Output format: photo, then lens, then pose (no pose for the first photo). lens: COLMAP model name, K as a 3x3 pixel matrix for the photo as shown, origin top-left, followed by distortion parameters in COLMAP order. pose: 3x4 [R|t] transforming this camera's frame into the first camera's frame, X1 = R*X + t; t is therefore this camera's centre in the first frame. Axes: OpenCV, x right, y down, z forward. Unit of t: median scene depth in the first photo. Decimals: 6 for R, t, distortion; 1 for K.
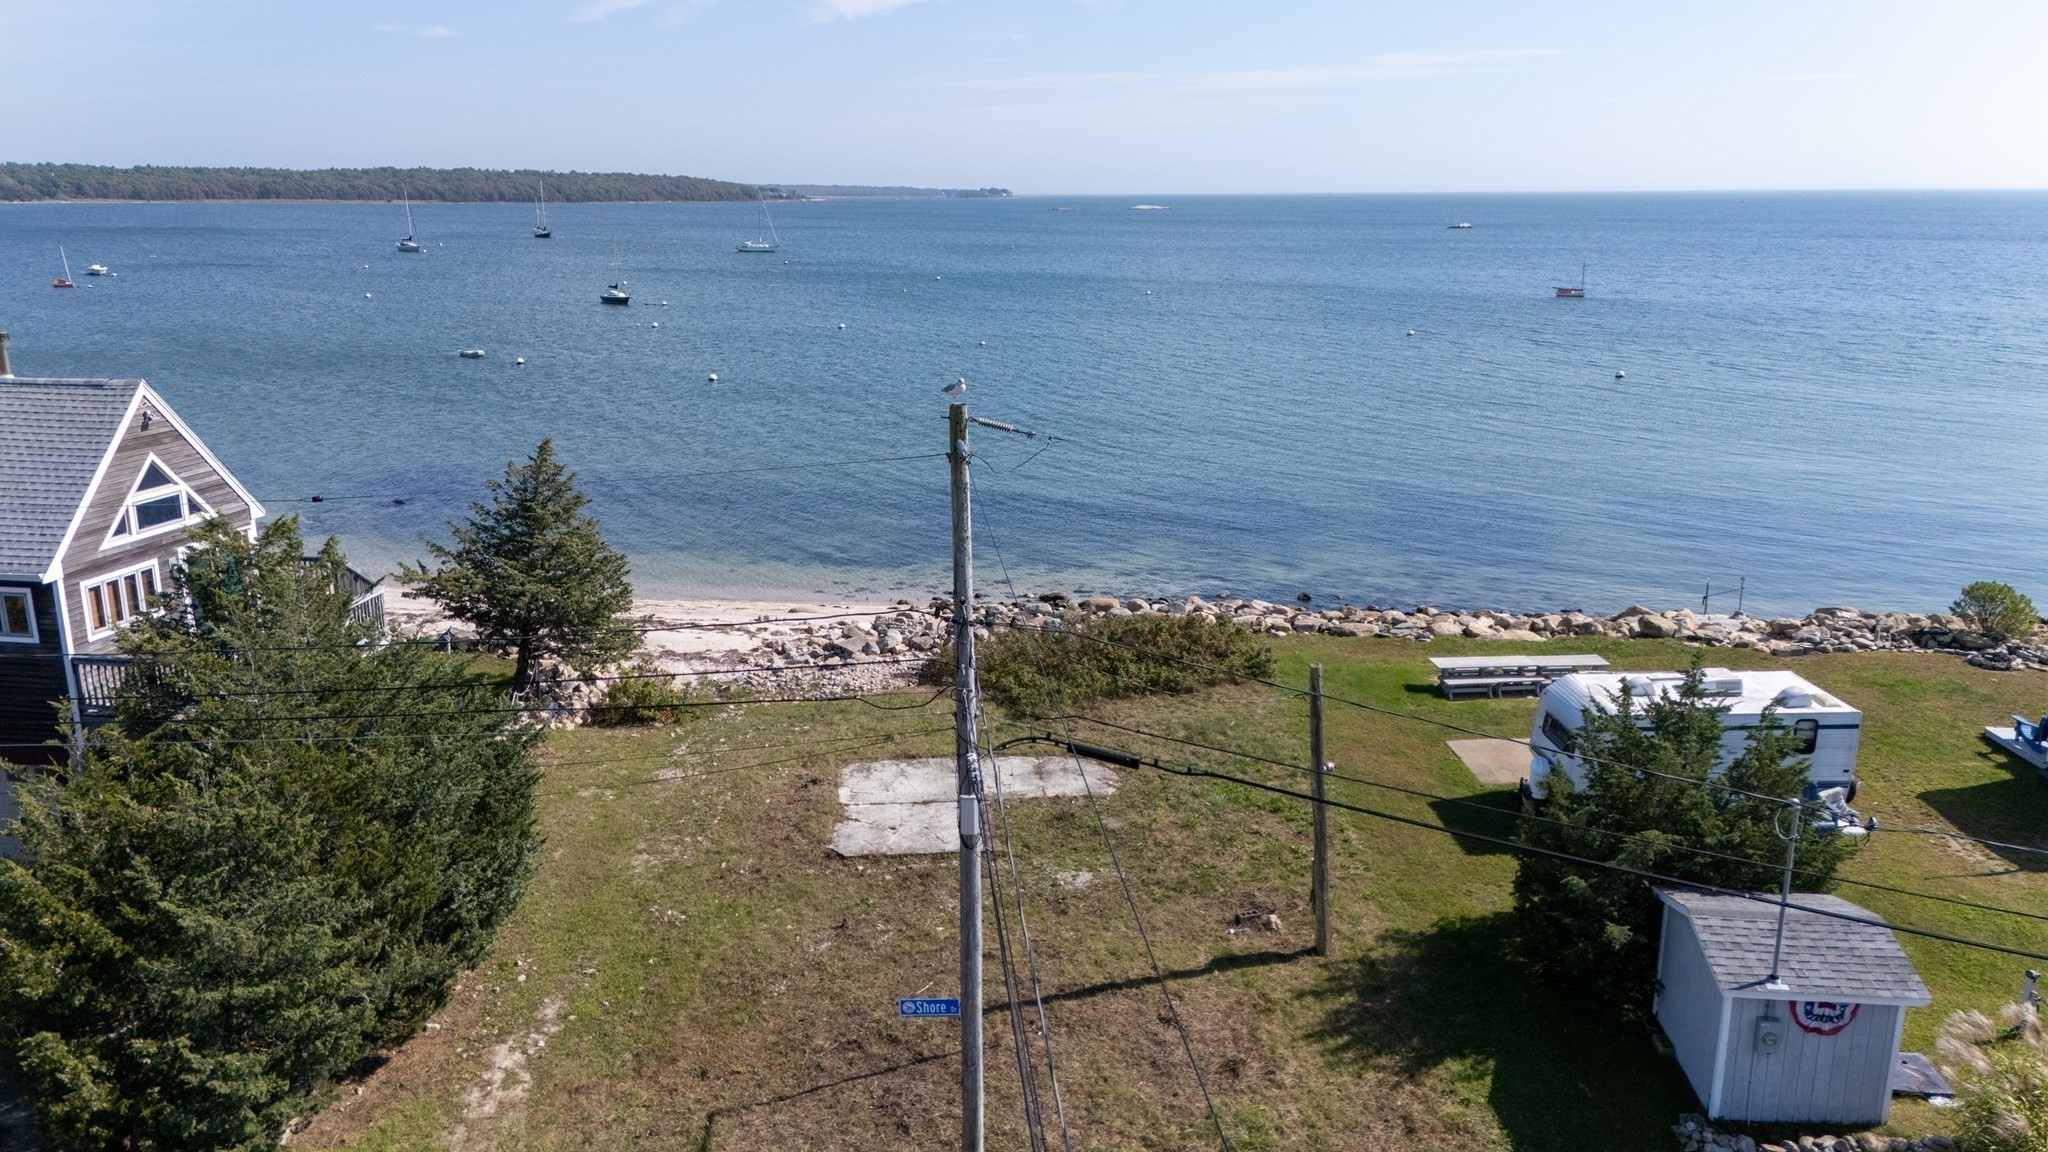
lens RADIAL K [[1507.0, 0, 1028.2], [0, 1507.0, 574.1], [0, 0, 1]] dist [0.063233, -0.050234]
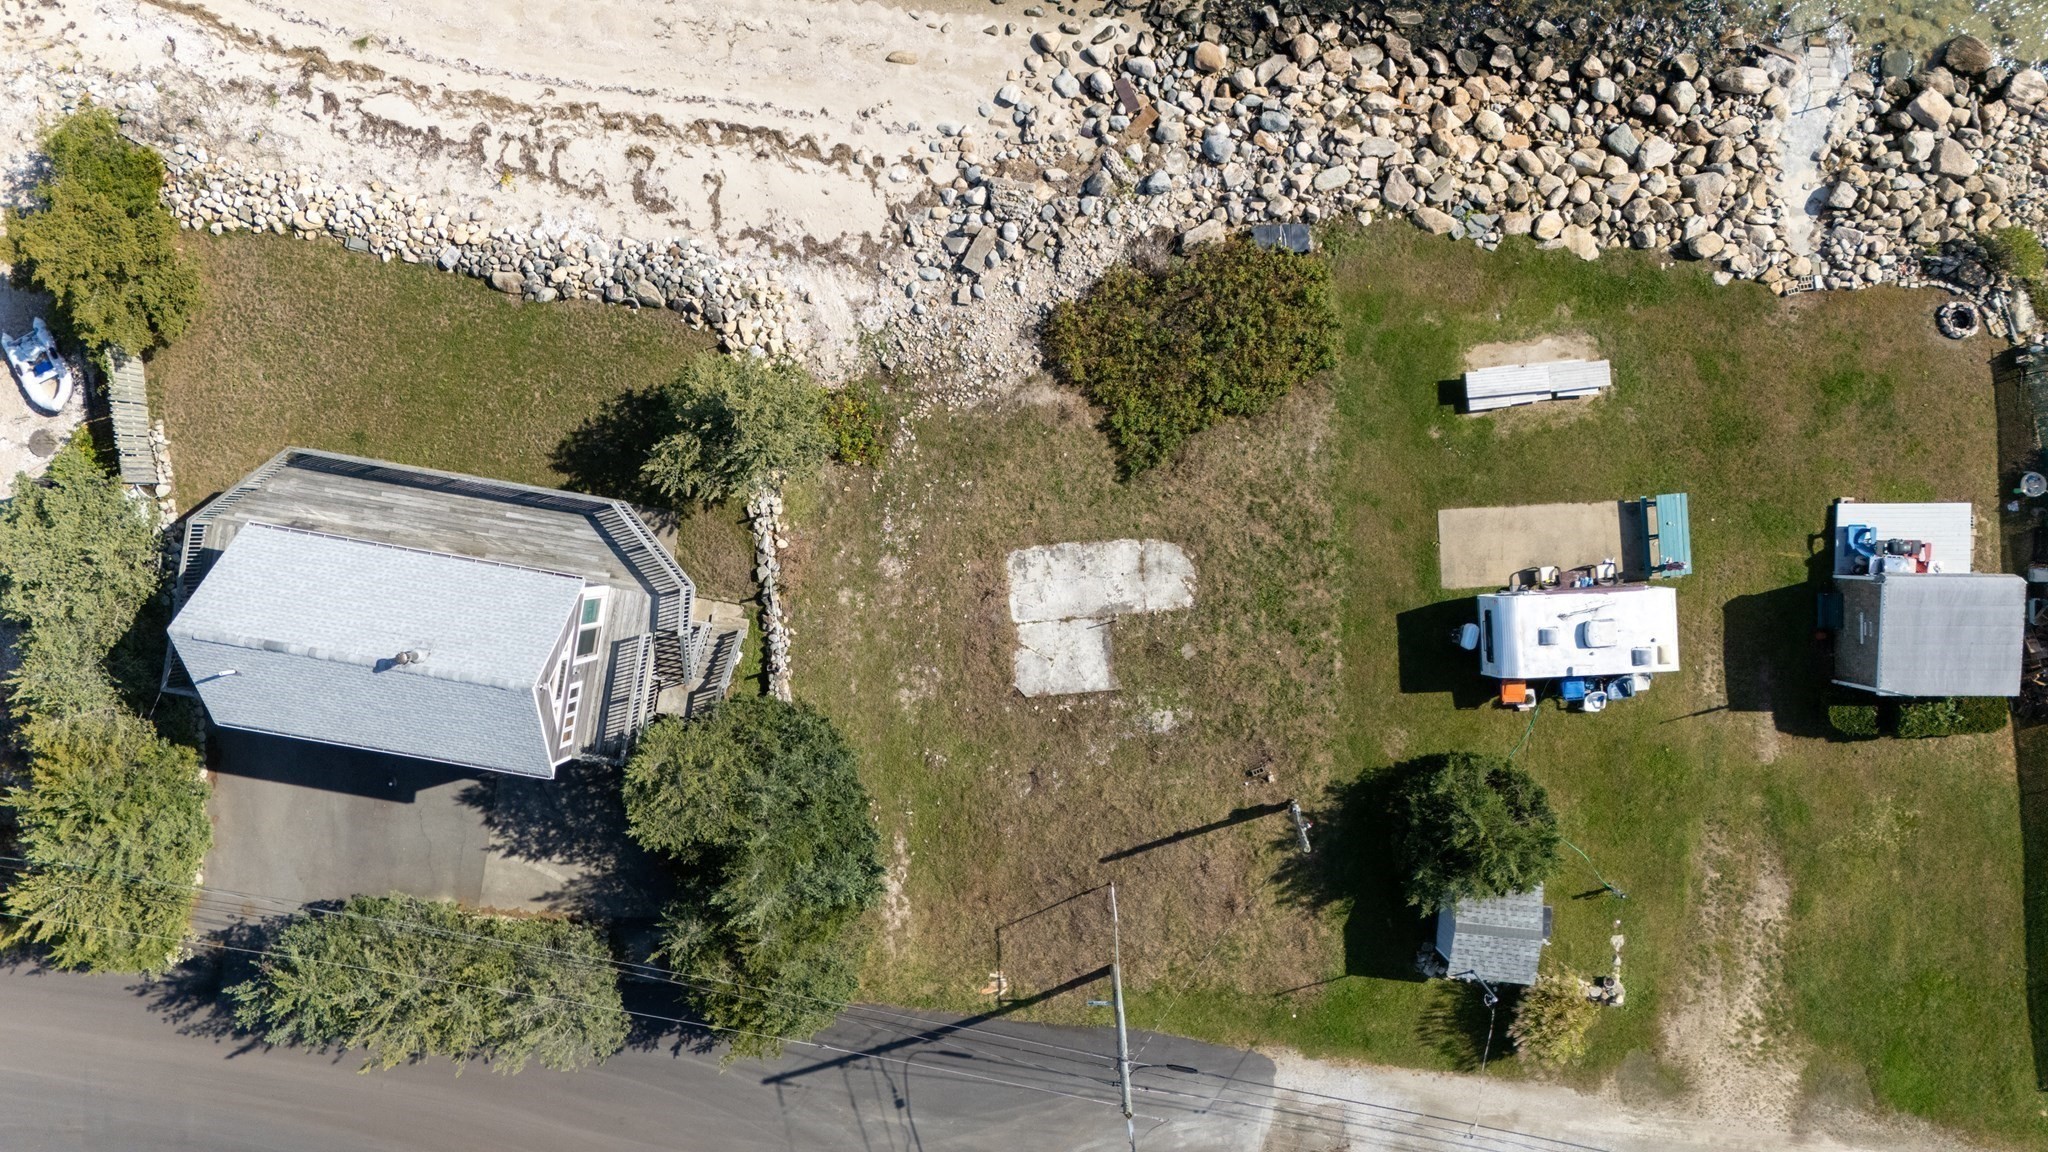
lens RADIAL K [[1462.8, 0, 1024.3], [0, 1462.8, 573.8], [0, 0, 1]] dist [0.081662, -0.126694]
pose [[0.999642, -0.009018, -0.025181, -0.081037], [0.026542, 0.218110, 0.975563, -1.430942], [-0.003306, -0.975883, 0.218271, 0.782597]]
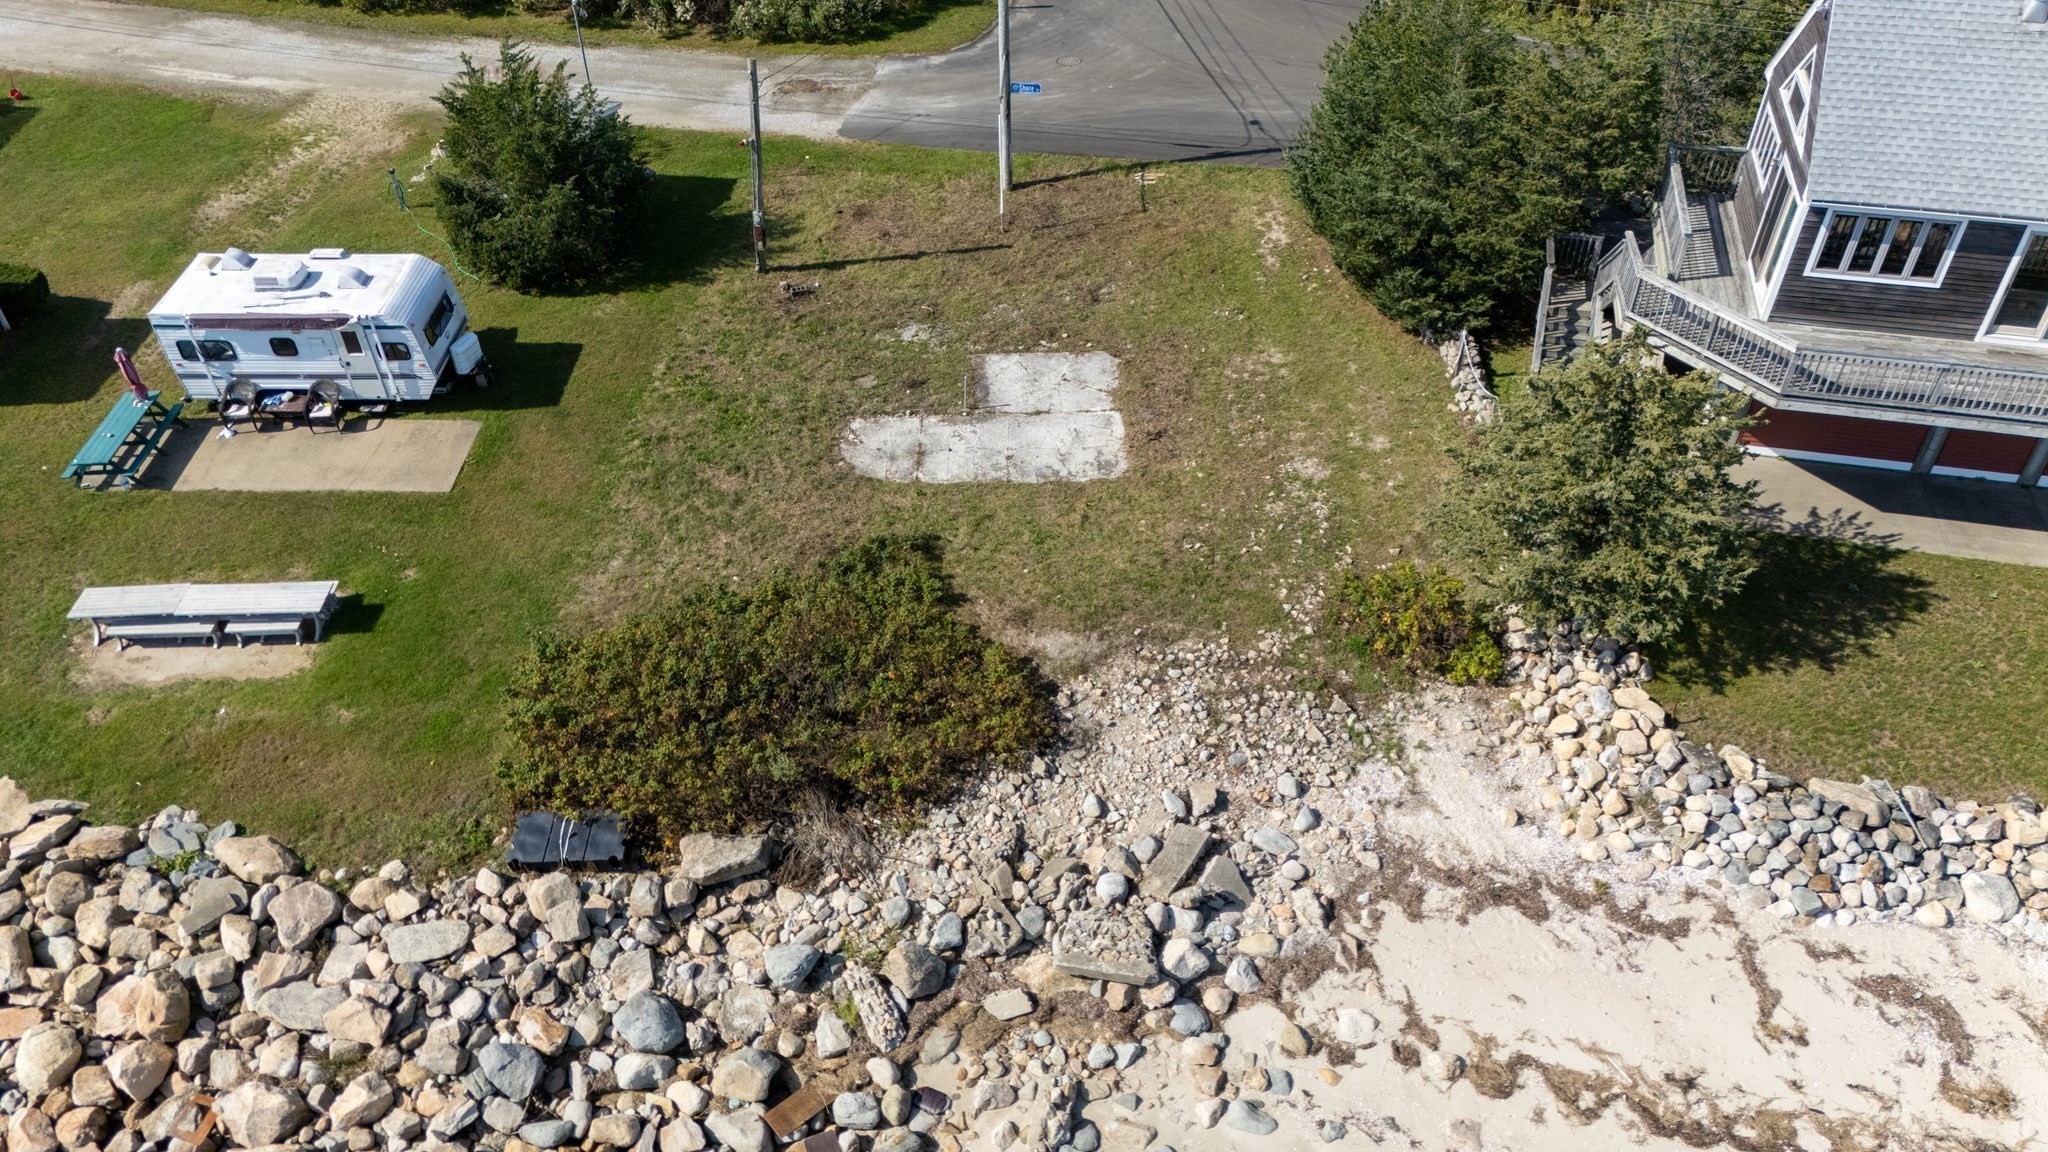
lens RADIAL K [[1507.0, 0, 1028.2], [0, 1507.0, 574.1], [0, 0, 1]] dist [0.063233, -0.050234]
pose [[-0.998529, -0.024484, 0.048374, -0.124201], [0.026166, 0.563813, 0.825488, -0.696989], [-0.047485, 0.825540, -0.562343, 1.820064]]
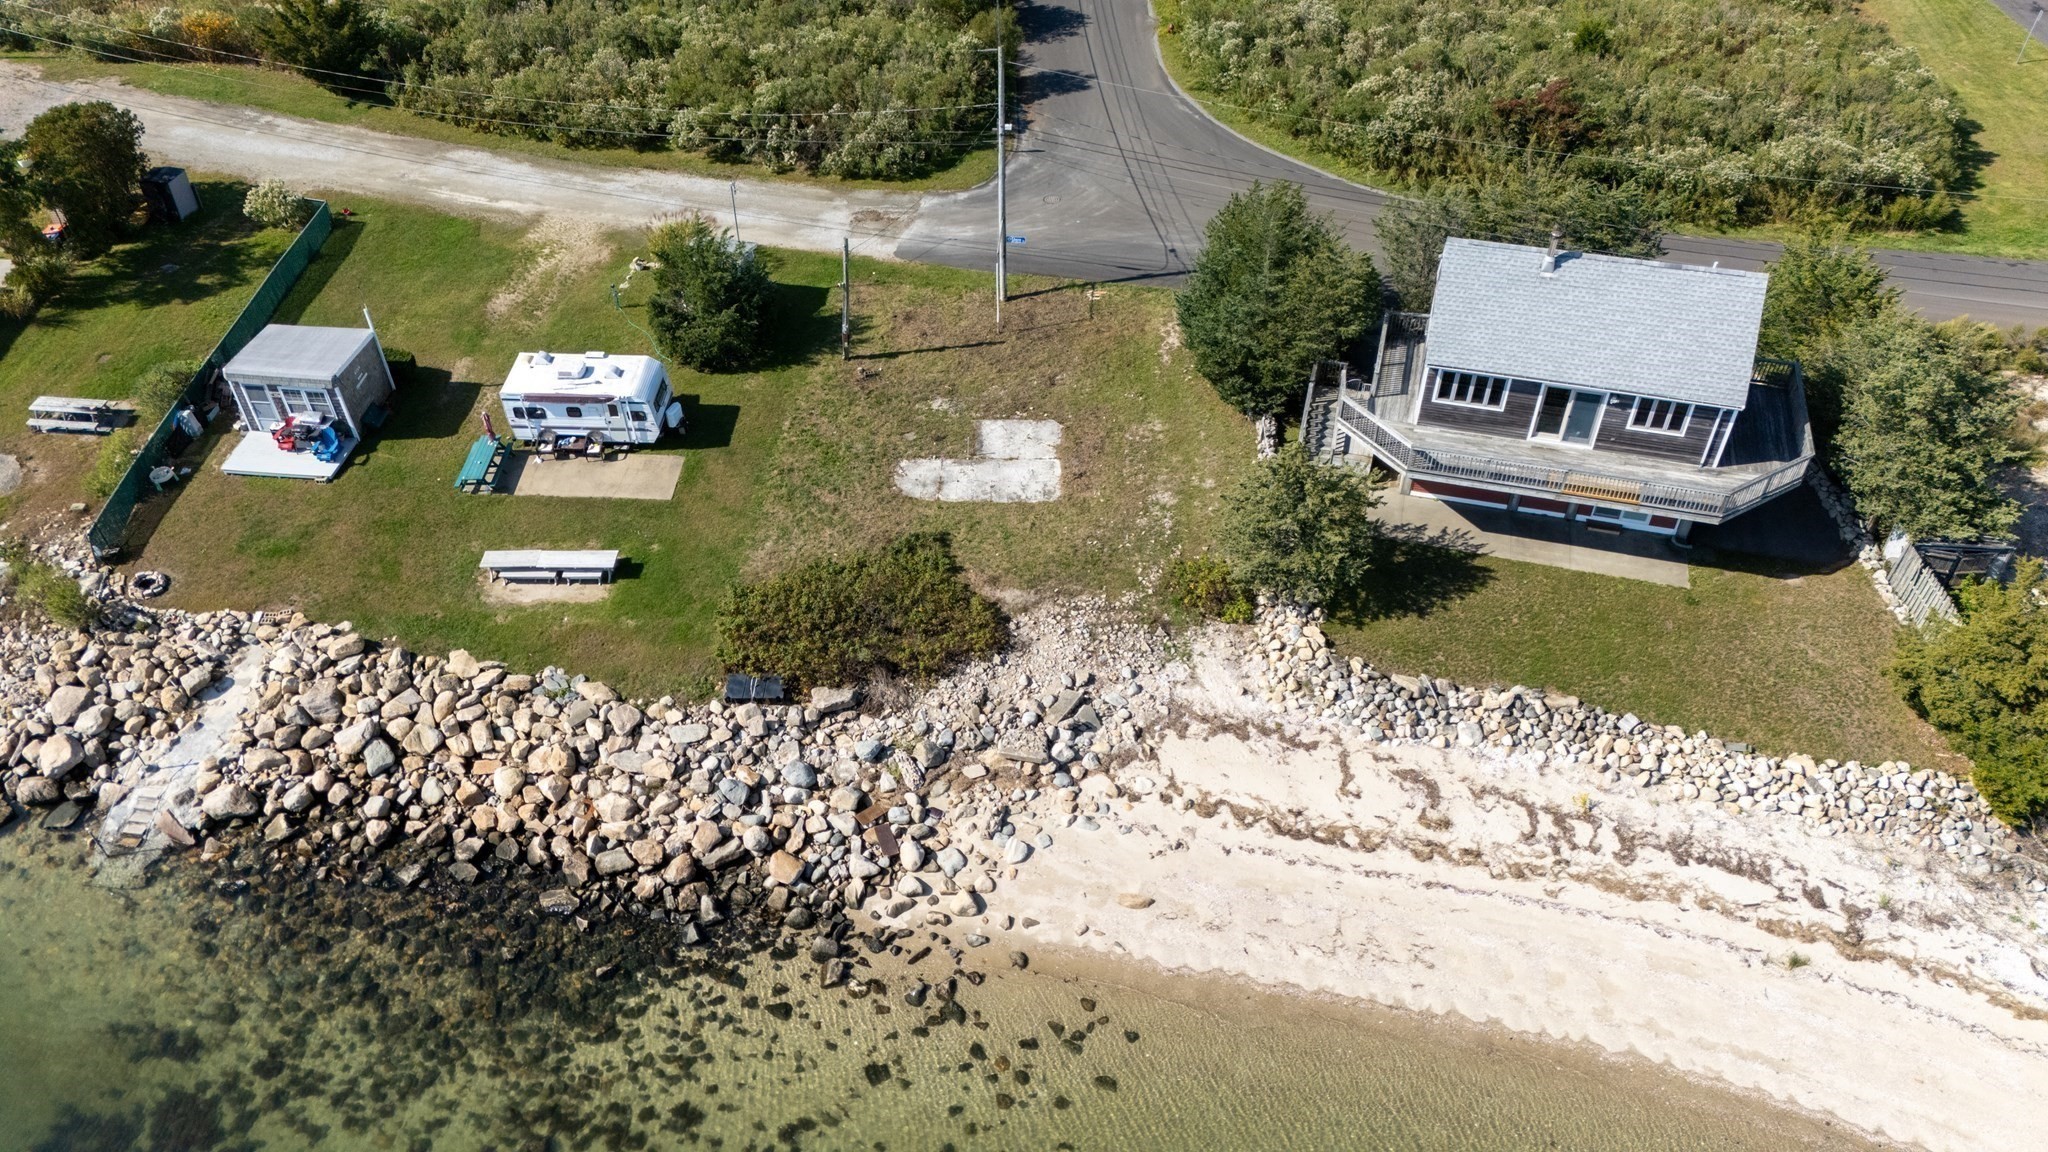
lens RADIAL K [[1495.8, 0, 1028.7], [0, 1495.8, 574.9], [0, 0, 1]] dist [0.116358, -0.213957]
pose [[-0.996328, -0.051803, 0.068163, -0.232598], [0.029539, 0.539278, 0.841609, -1.346173], [-0.080356, 0.840533, -0.535768, 2.220781]]
